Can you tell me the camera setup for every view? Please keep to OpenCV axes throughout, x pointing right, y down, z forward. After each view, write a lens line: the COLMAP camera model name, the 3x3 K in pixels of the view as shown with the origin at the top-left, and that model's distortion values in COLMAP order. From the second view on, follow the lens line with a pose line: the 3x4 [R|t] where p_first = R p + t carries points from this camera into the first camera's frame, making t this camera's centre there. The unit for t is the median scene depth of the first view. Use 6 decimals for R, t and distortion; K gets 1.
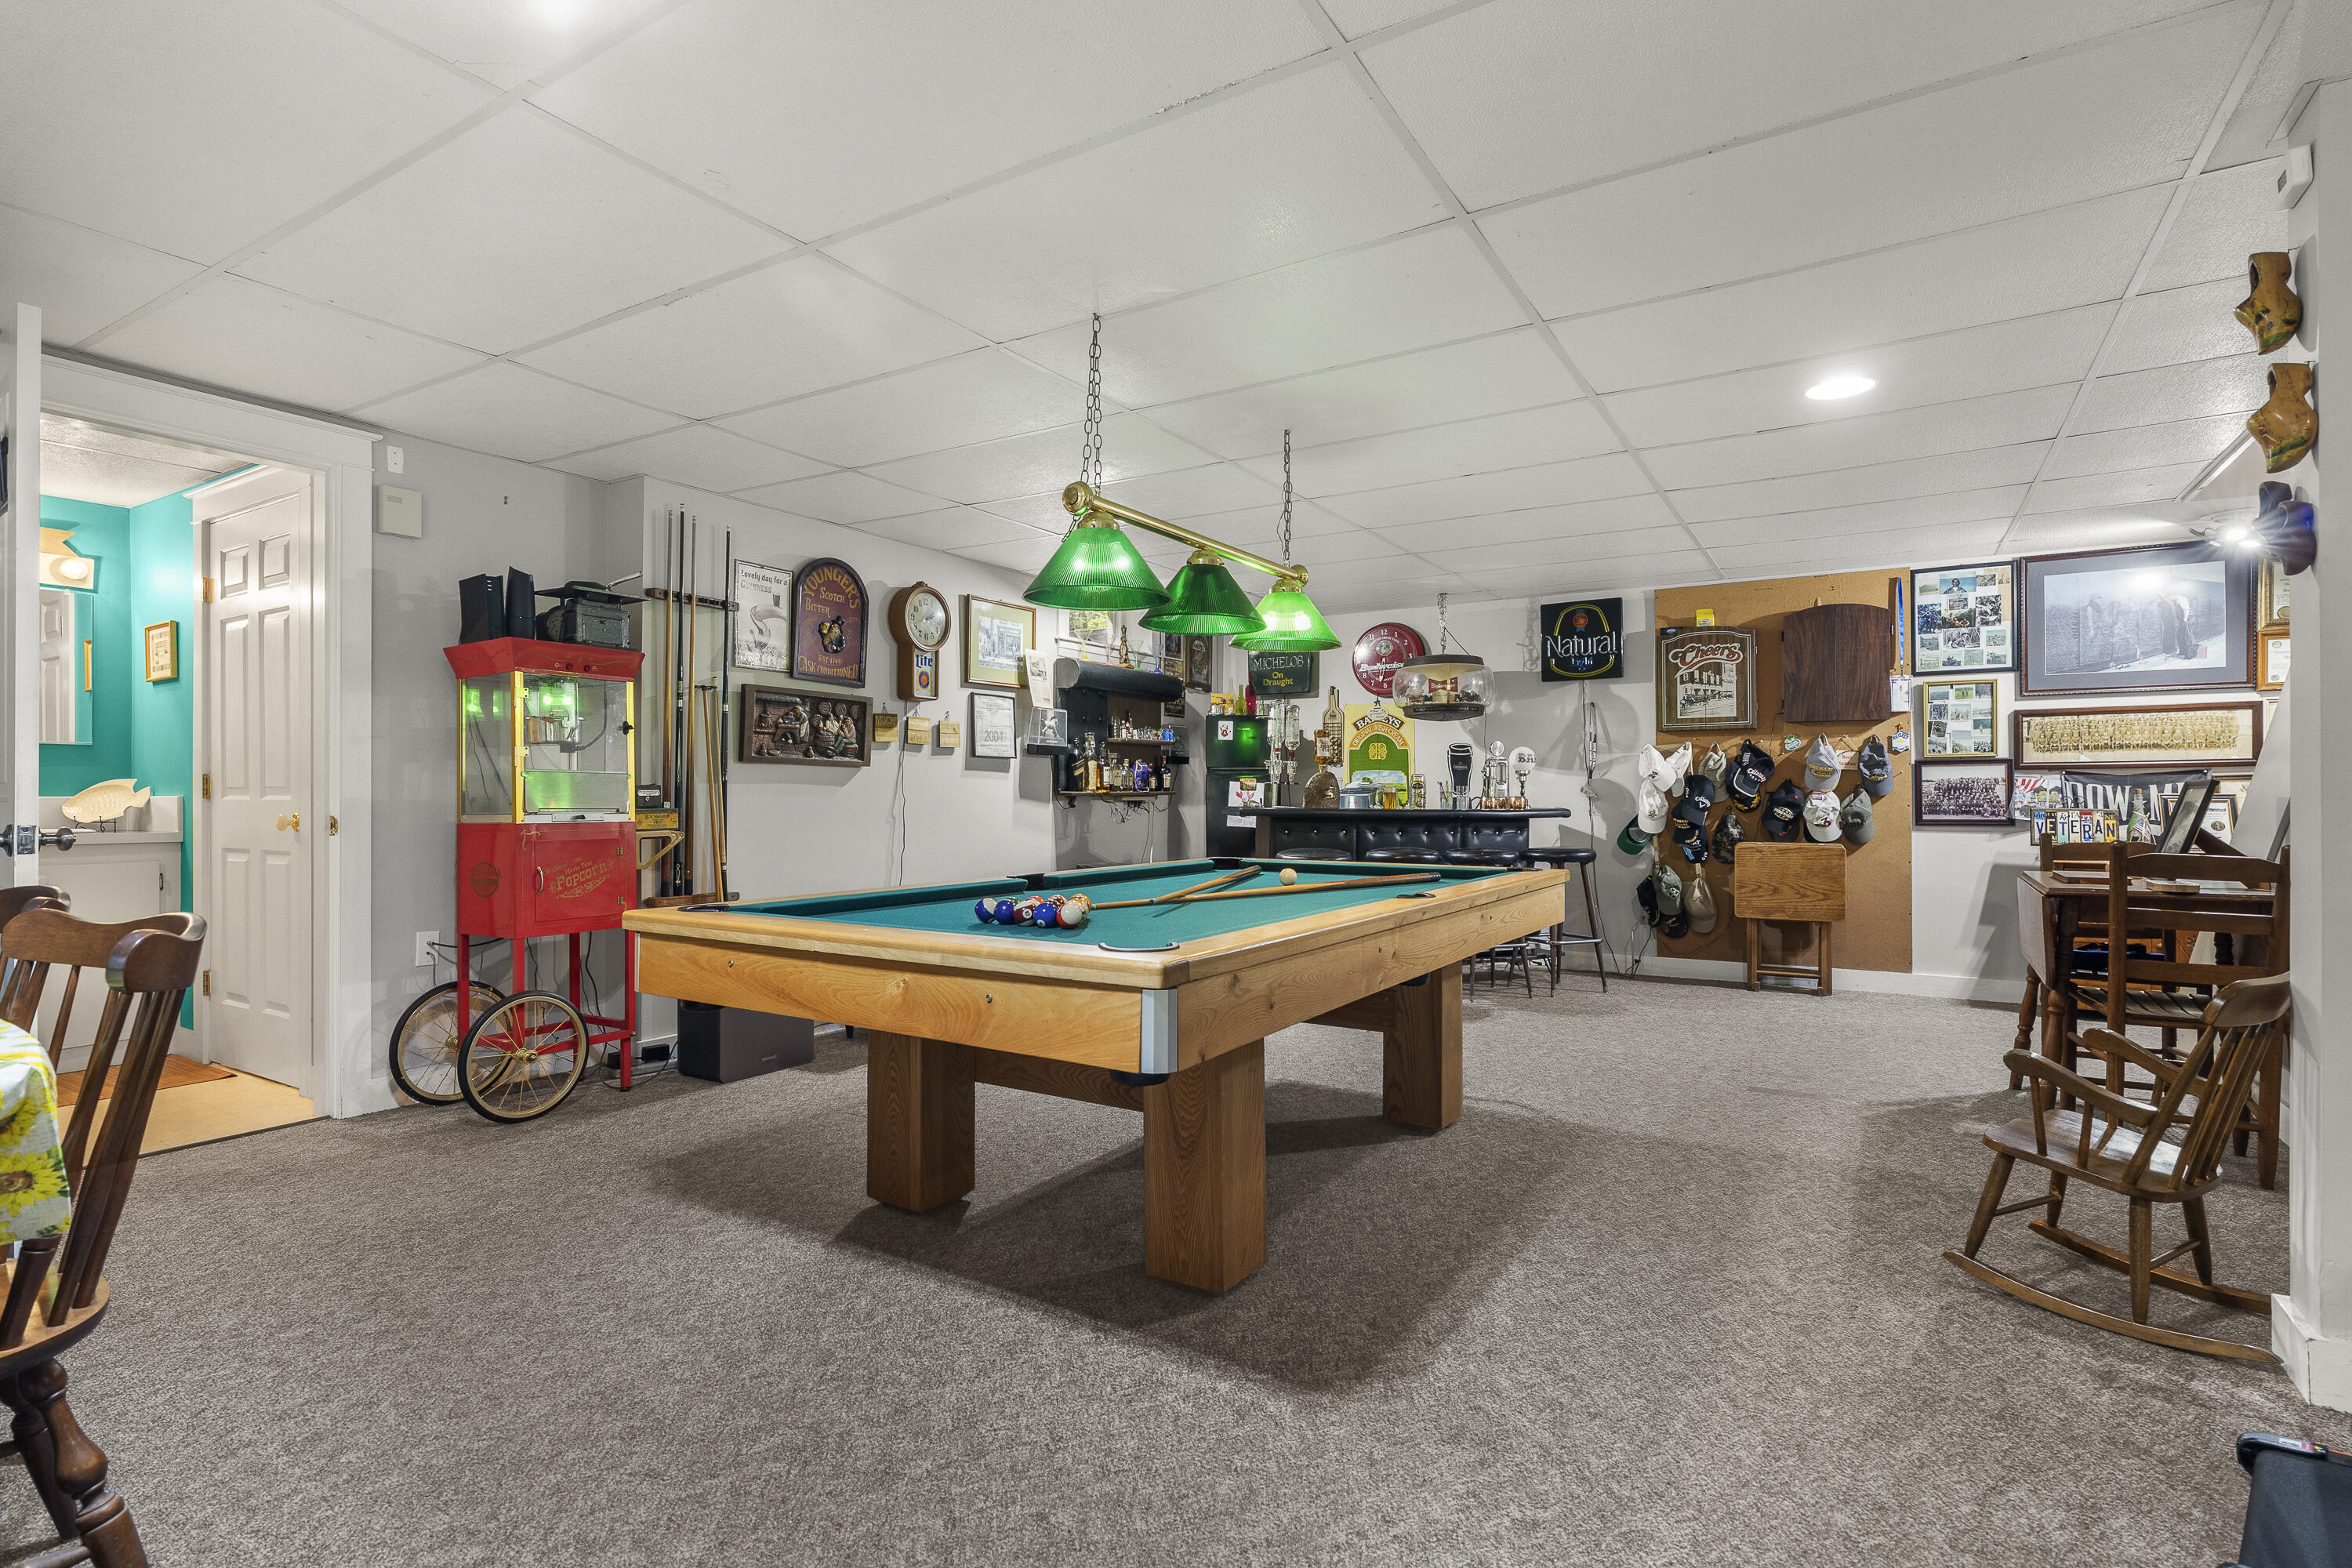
lens RADIAL K [[1138.8, 0, 1173.3], [0, 1138.8, 792.3], [0, 0, 1]] dist [-0.003646, -0.000157]
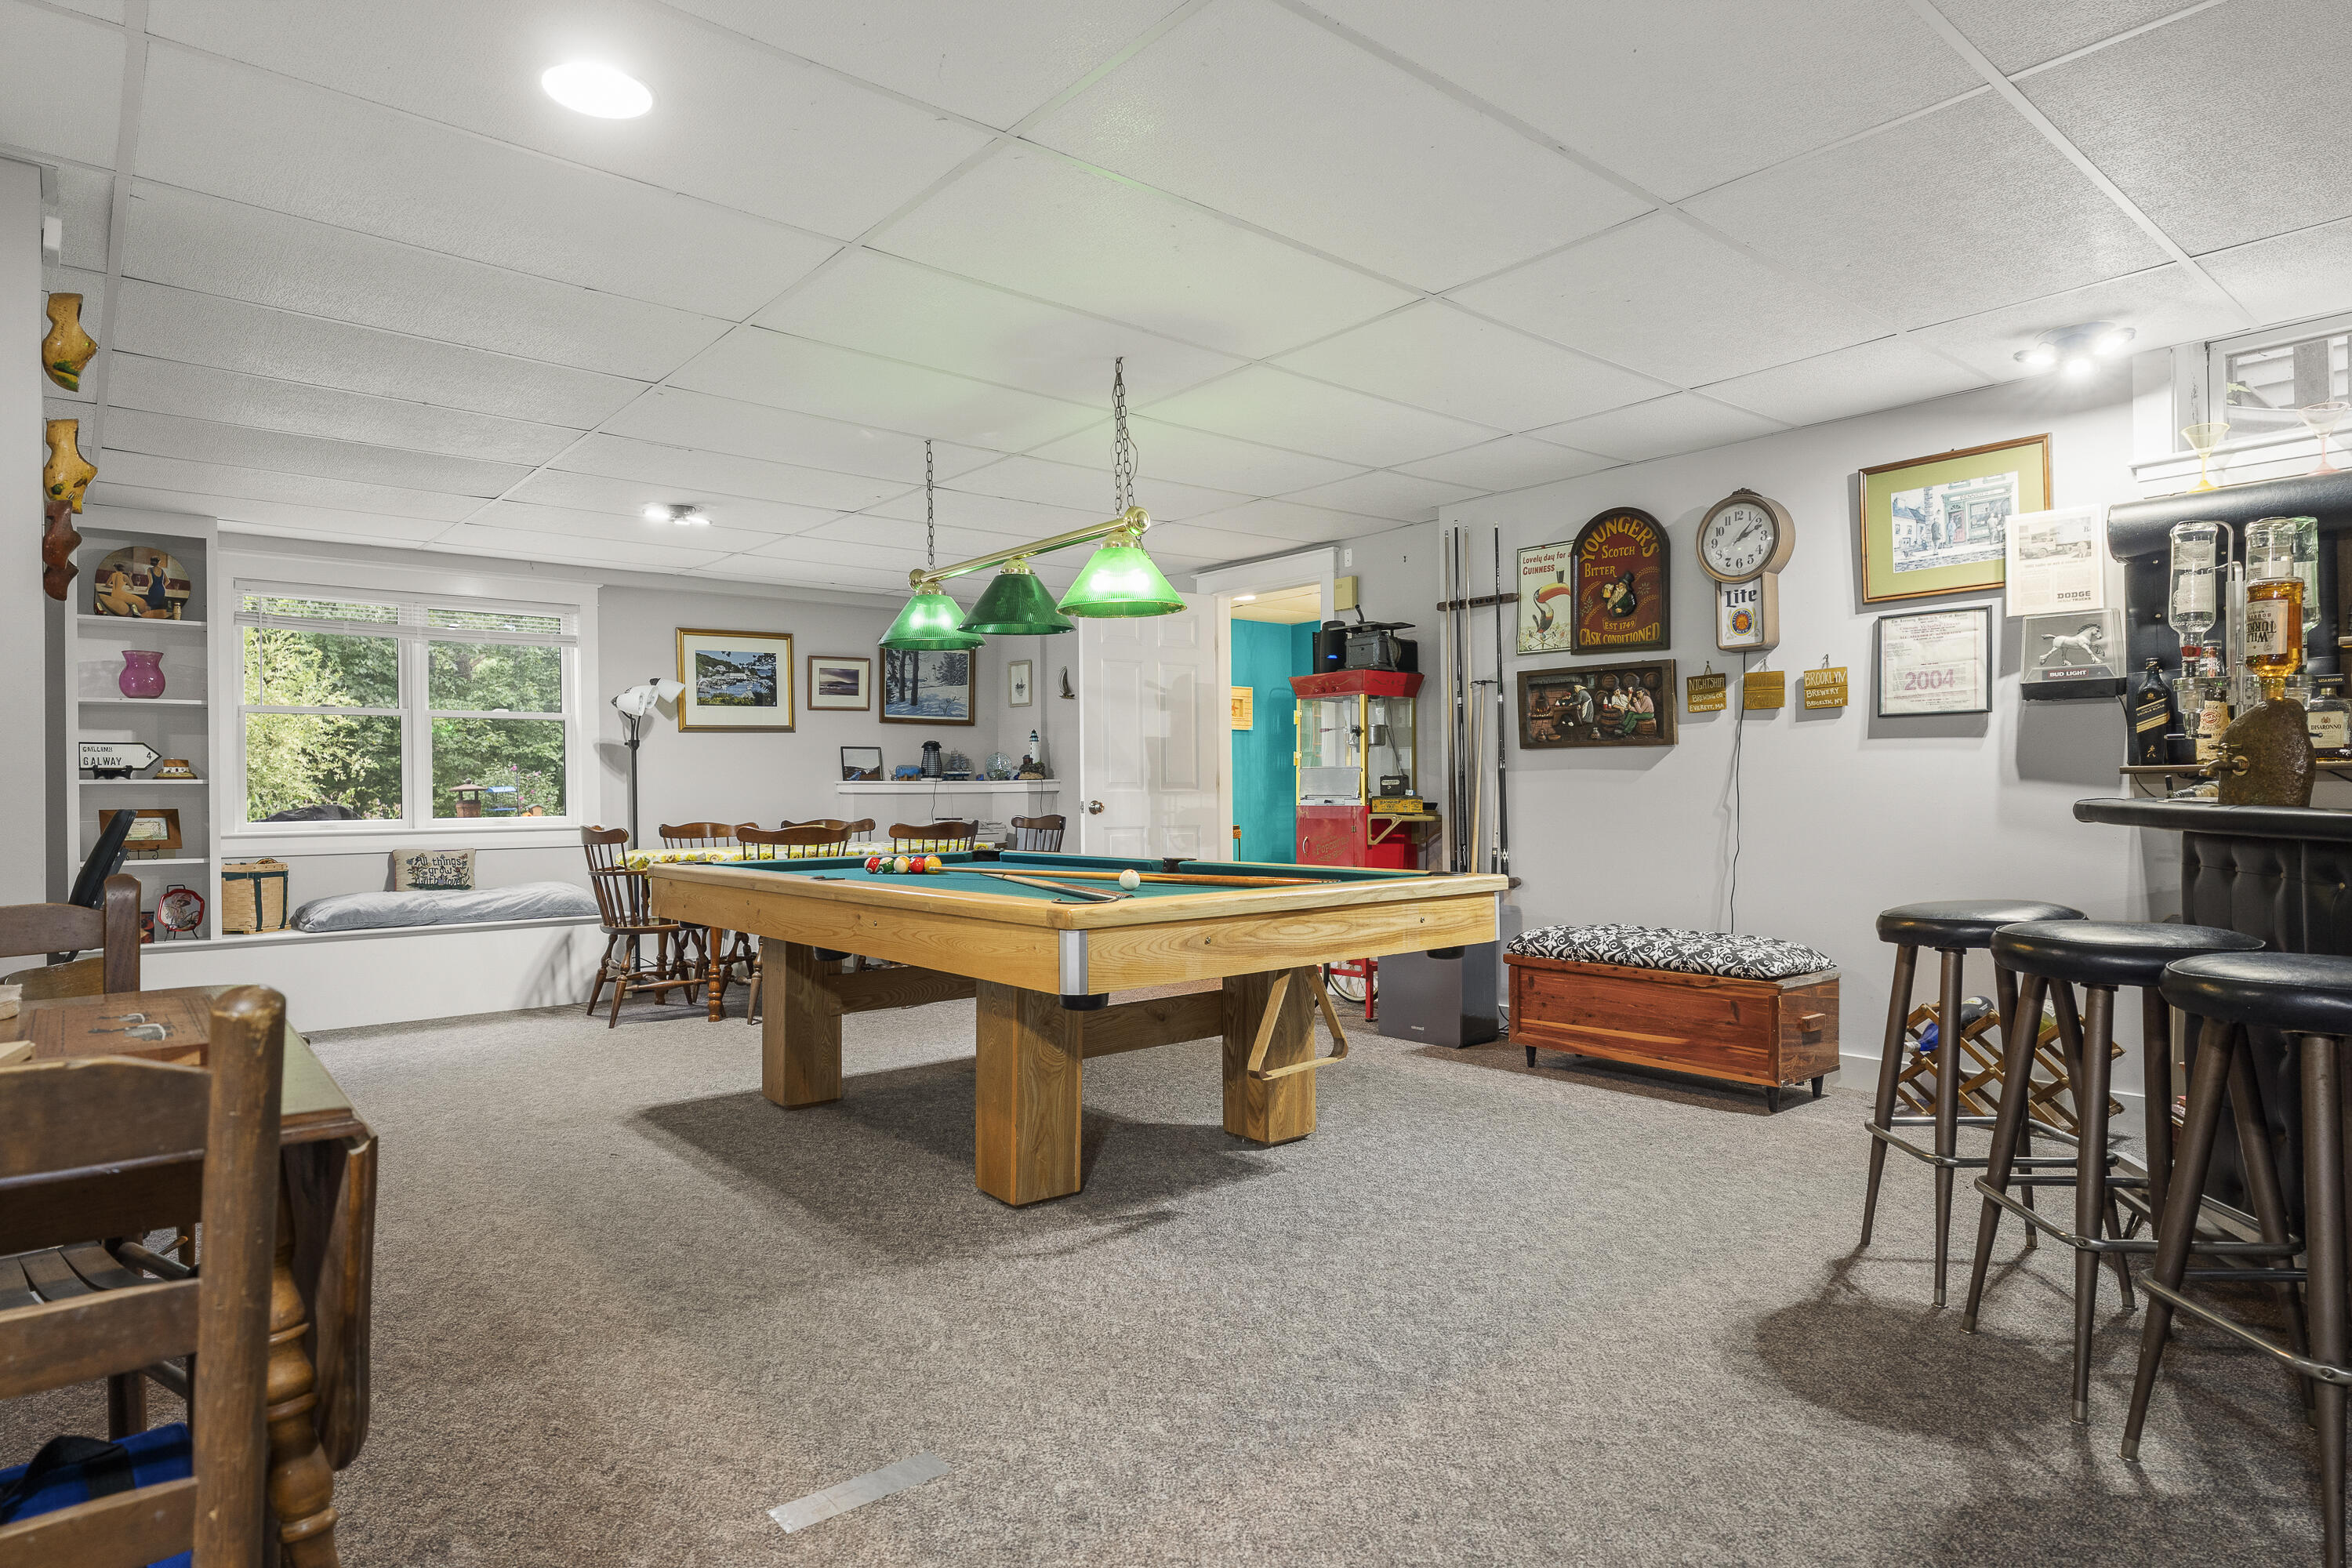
lens RADIAL K [[1305.6, 0, 1174.6], [0, 1305.6, 794.2], [0, 0, 1]] dist [0.008574, 0.000591]
pose [[-0.310022, 0.006514, -0.950707, 0.789098], [0.014277, 0.999896, 0.002196, 0.005977], [0.950622, -0.012892, -0.310083, 1.033533]]
